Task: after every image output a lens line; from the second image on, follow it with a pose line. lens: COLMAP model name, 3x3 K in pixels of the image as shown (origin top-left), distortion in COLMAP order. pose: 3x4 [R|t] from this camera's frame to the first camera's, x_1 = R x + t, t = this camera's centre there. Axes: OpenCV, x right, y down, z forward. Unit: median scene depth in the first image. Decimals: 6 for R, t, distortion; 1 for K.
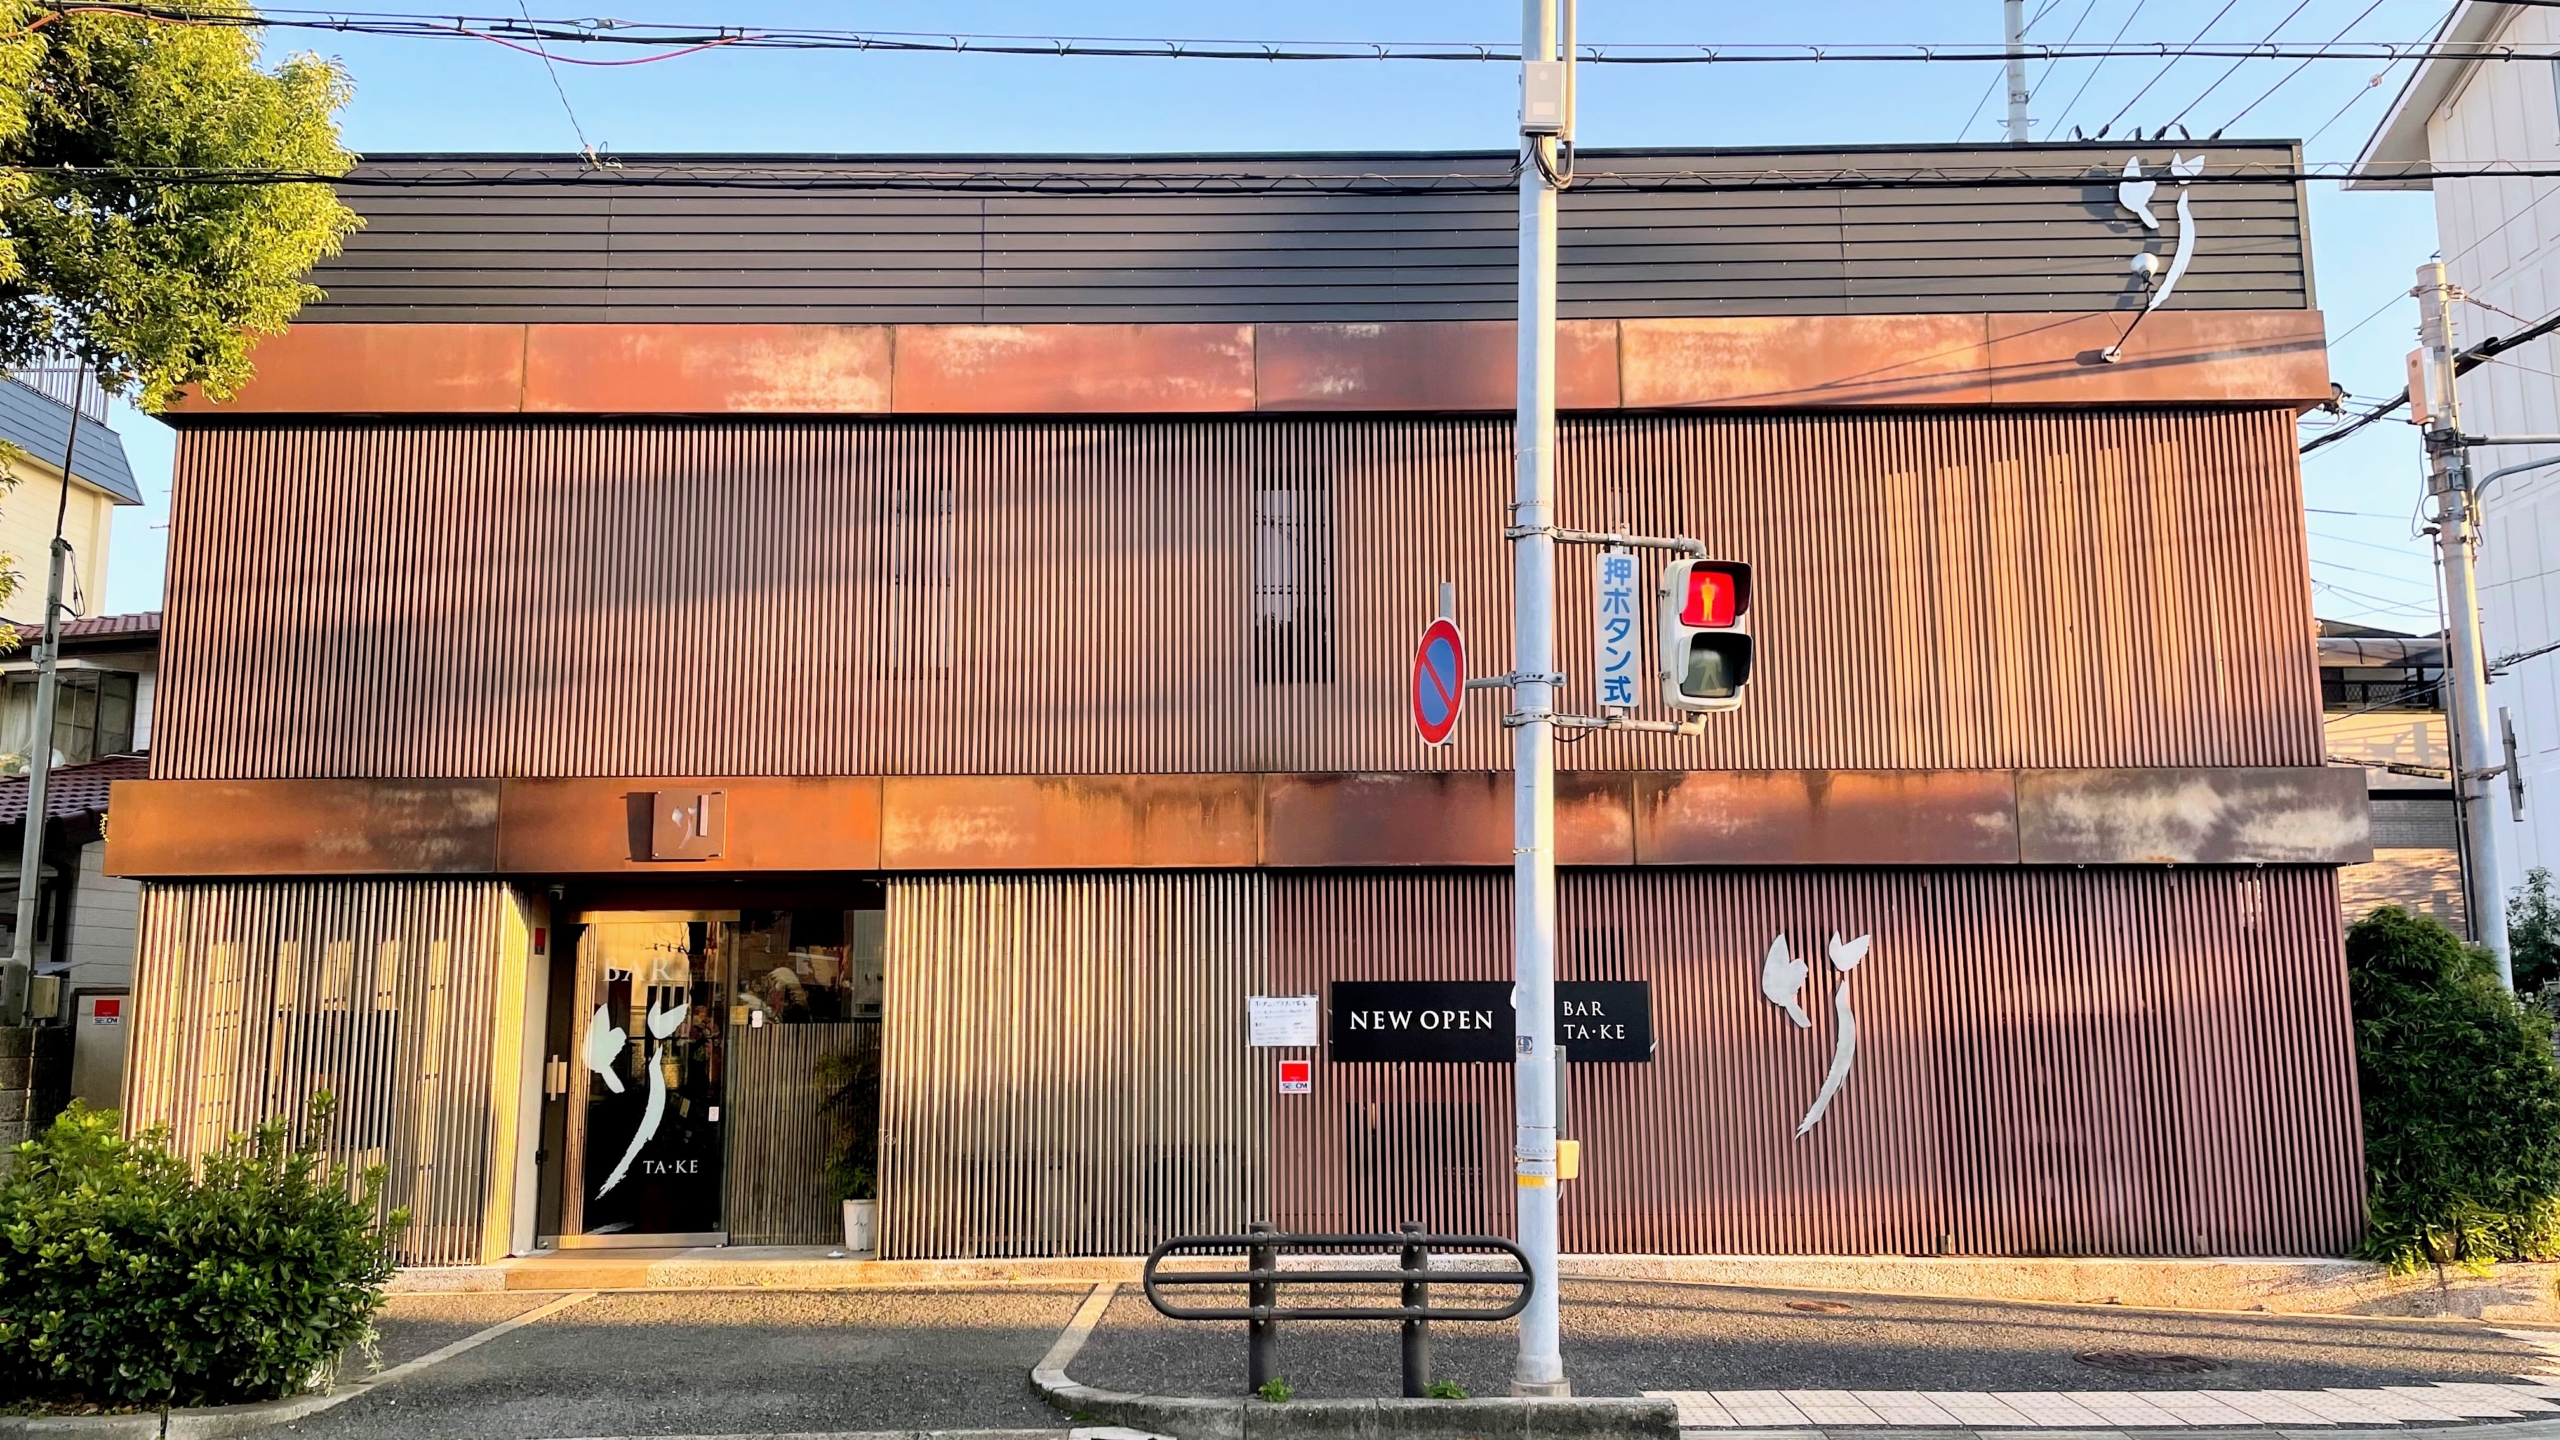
lens RADIAL K [[1919.0, 0, 1287.2], [0, 1919.0, 738.3], [0, 0, 1]] dist [0.078872, -0.097654]
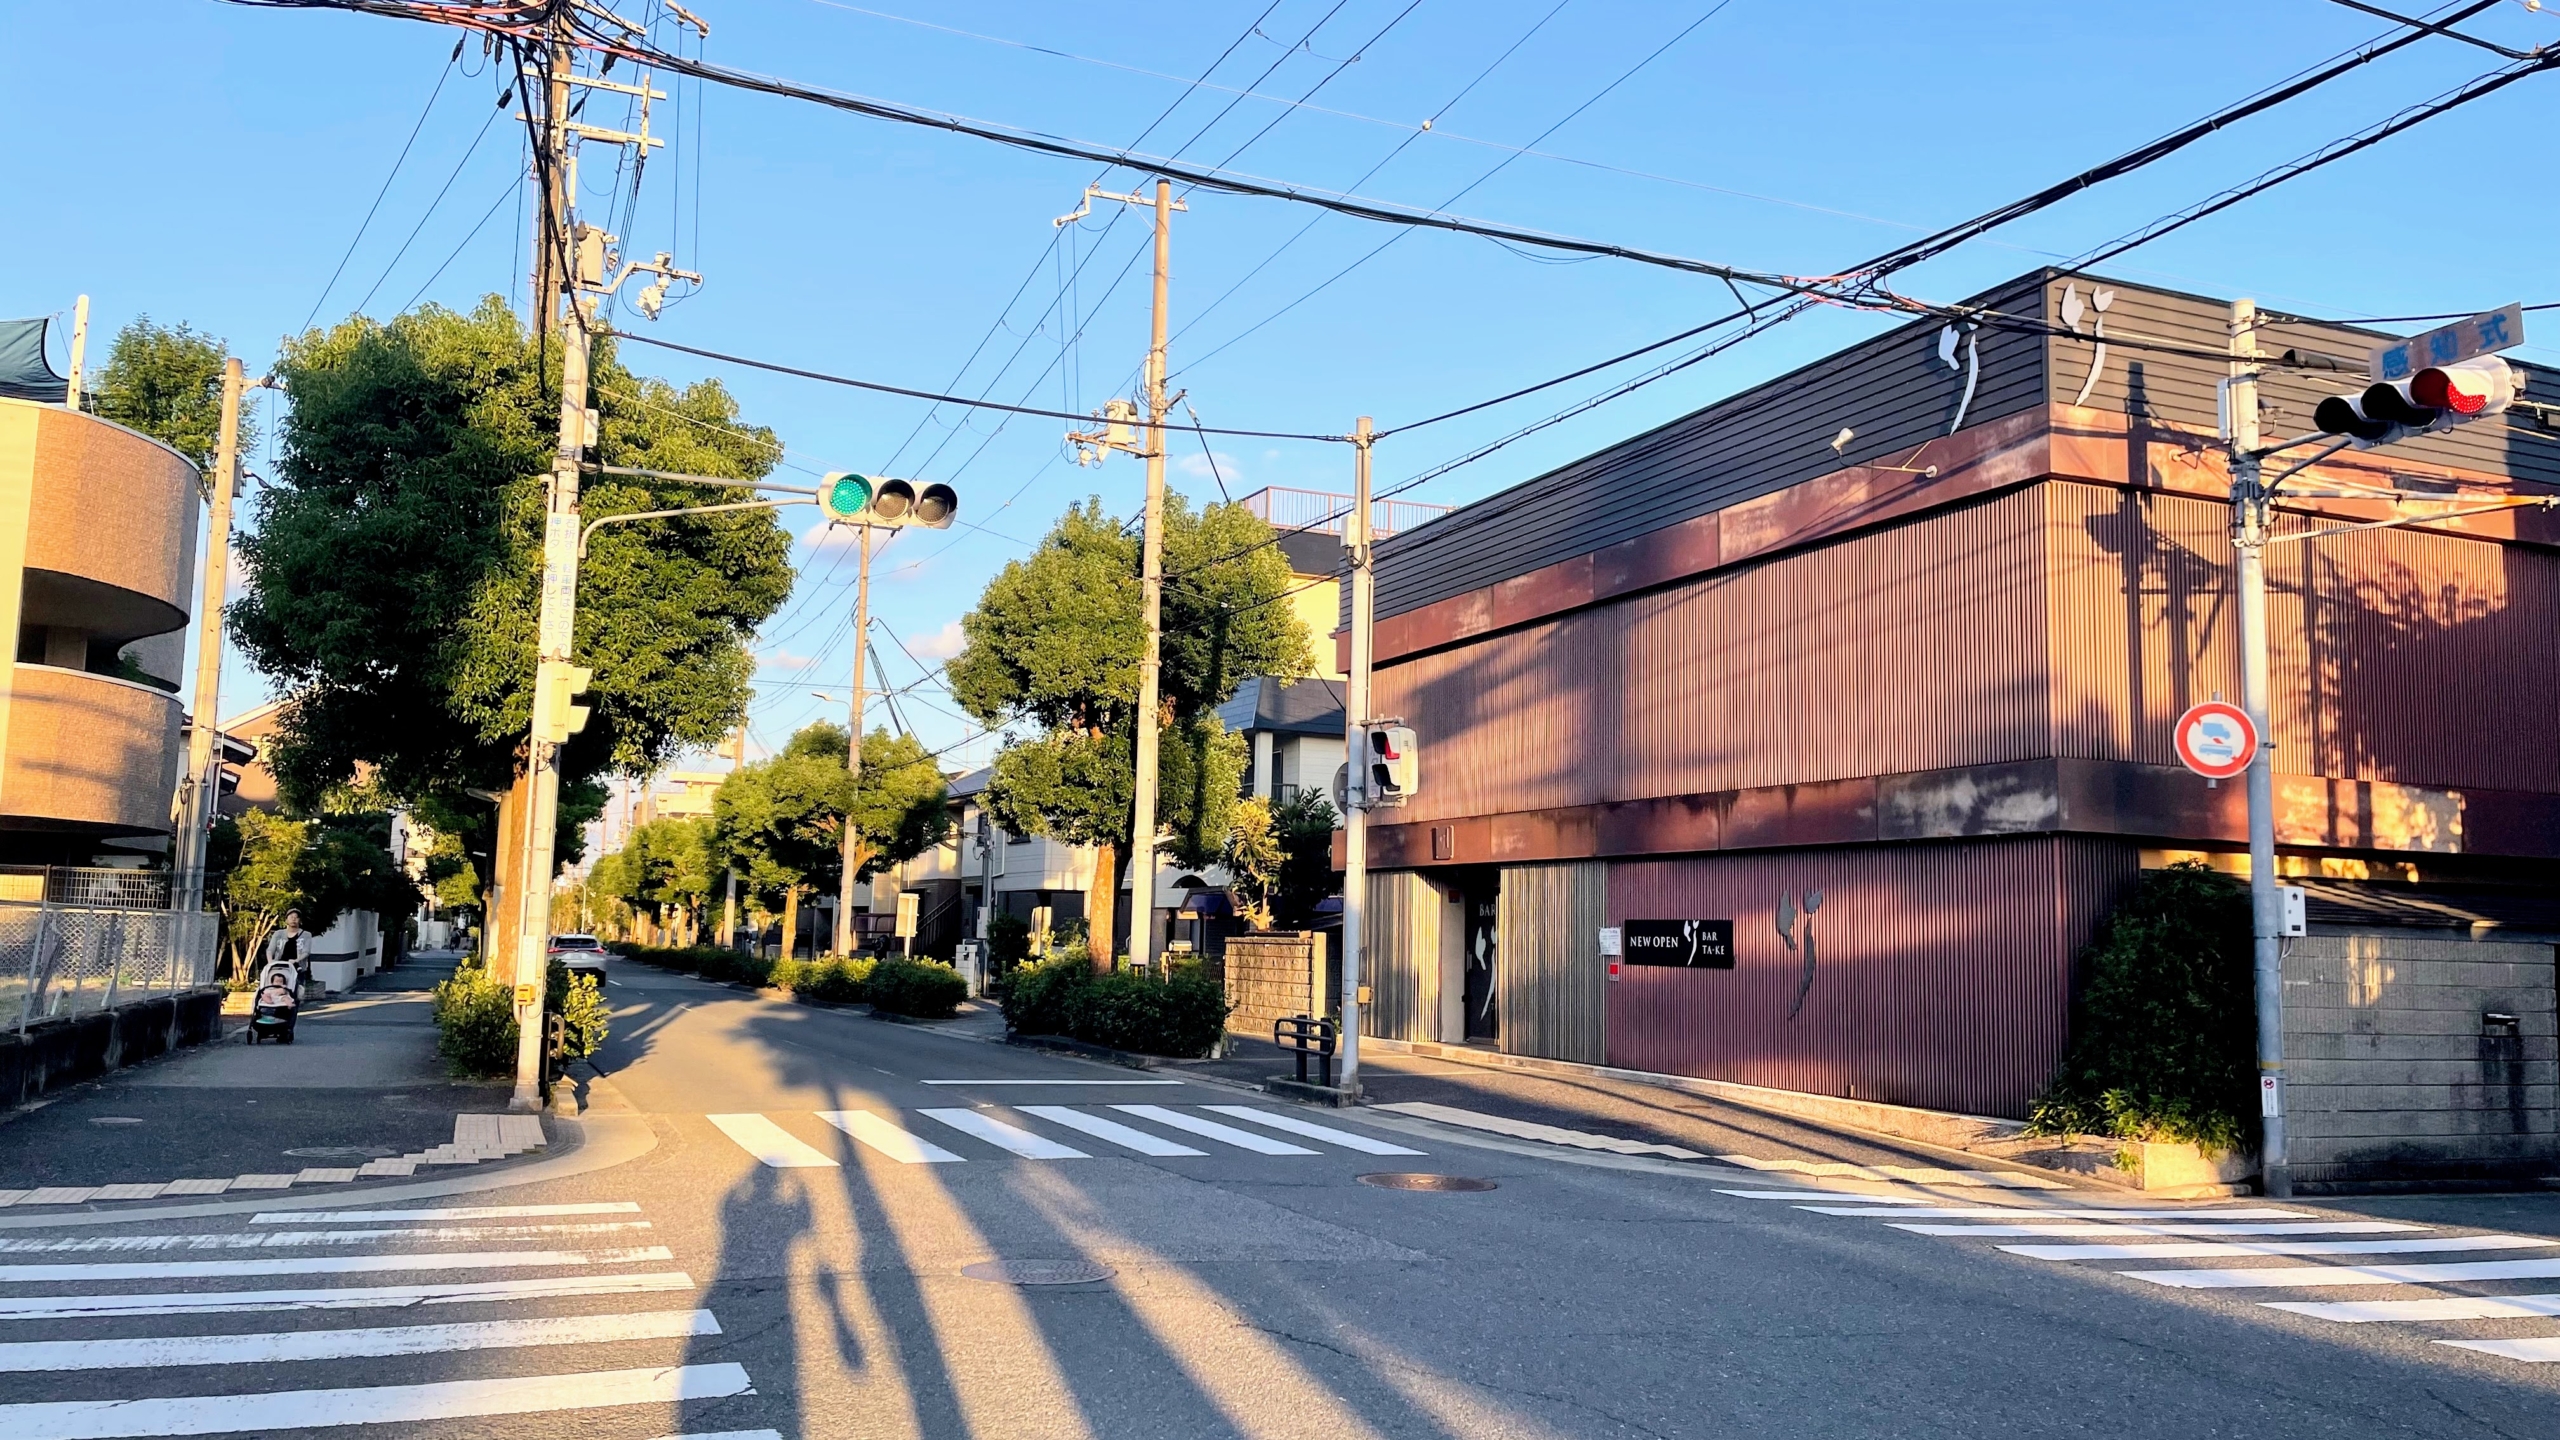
lens RADIAL K [[1924.3, 0, 1222.1], [0, 1924.3, 722.8], [0, 0, 1]] dist [0.054309, -0.100759]
pose [[0.373558, -0.089684, -0.923261, 1.553316], [0.114516, 0.992160, -0.050043, -0.008021], [0.920511, -0.087034, 0.380899, -0.013195]]
